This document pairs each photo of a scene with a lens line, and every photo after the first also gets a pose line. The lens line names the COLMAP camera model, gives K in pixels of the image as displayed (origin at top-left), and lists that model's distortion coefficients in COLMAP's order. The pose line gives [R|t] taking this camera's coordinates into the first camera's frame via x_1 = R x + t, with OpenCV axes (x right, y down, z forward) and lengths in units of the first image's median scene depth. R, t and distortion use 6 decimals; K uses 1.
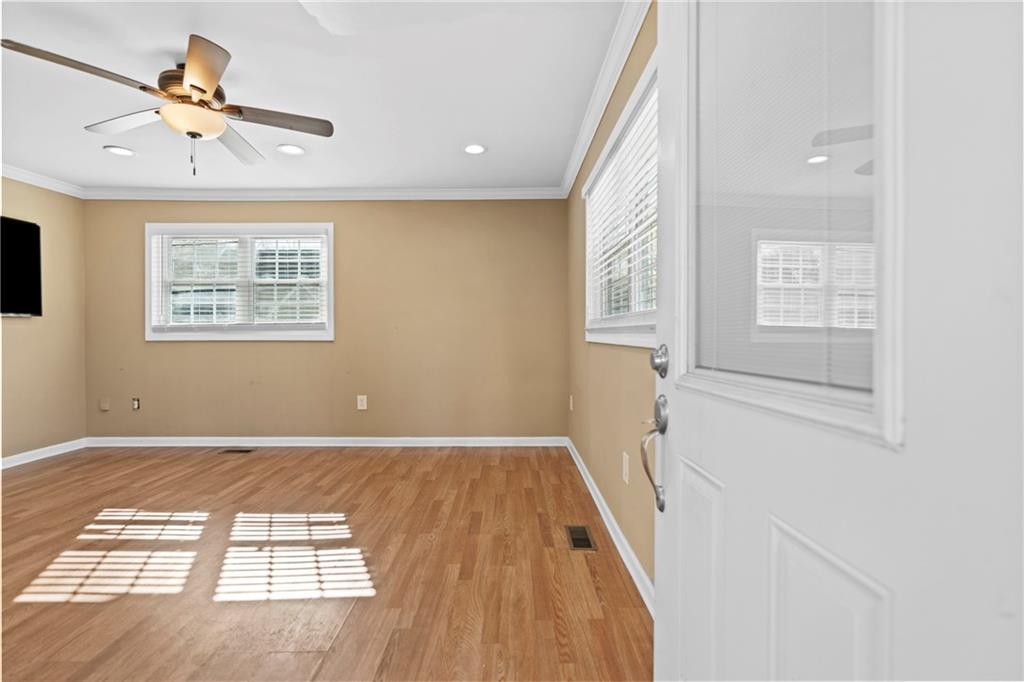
lens RADIAL K [[466.2, 0, 513.1], [0, 466.2, 313.5], [0, 0, 1]] dist [0.000707, 0.007759]
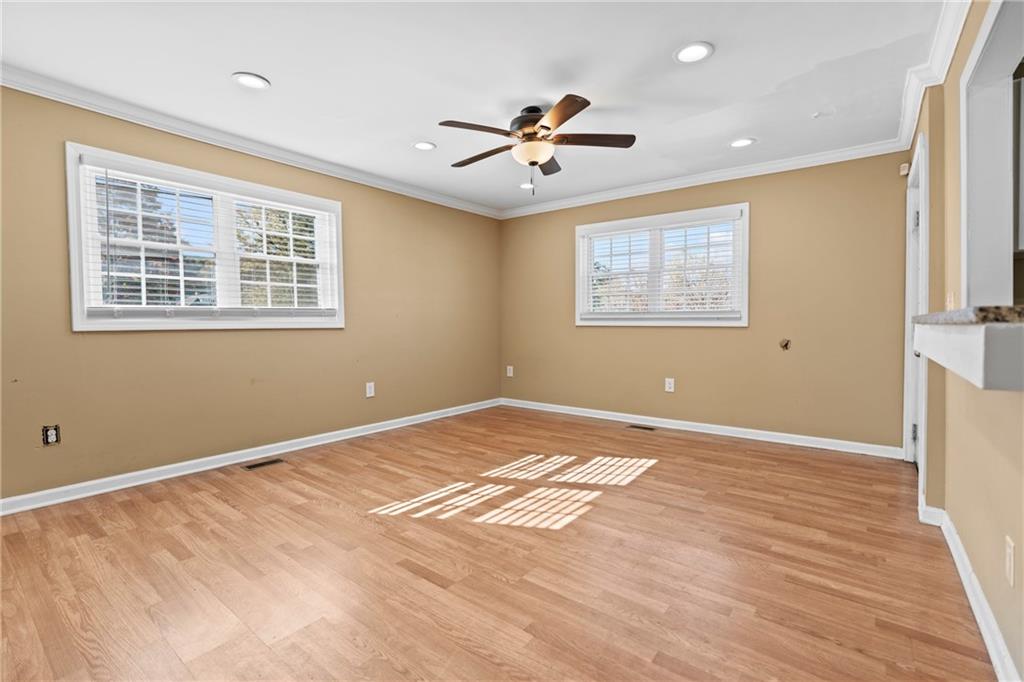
lens RADIAL K [[466.2, 0, 513.1], [0, 466.2, 313.5], [0, 0, 1]] dist [0.000707, 0.007759]
pose [[0.596166, 0.015670, 0.802708, -1.526612], [-0.035303, 0.999354, 0.006710, 0.015637], [-0.802085, -0.032338, 0.596334, 0.260887]]
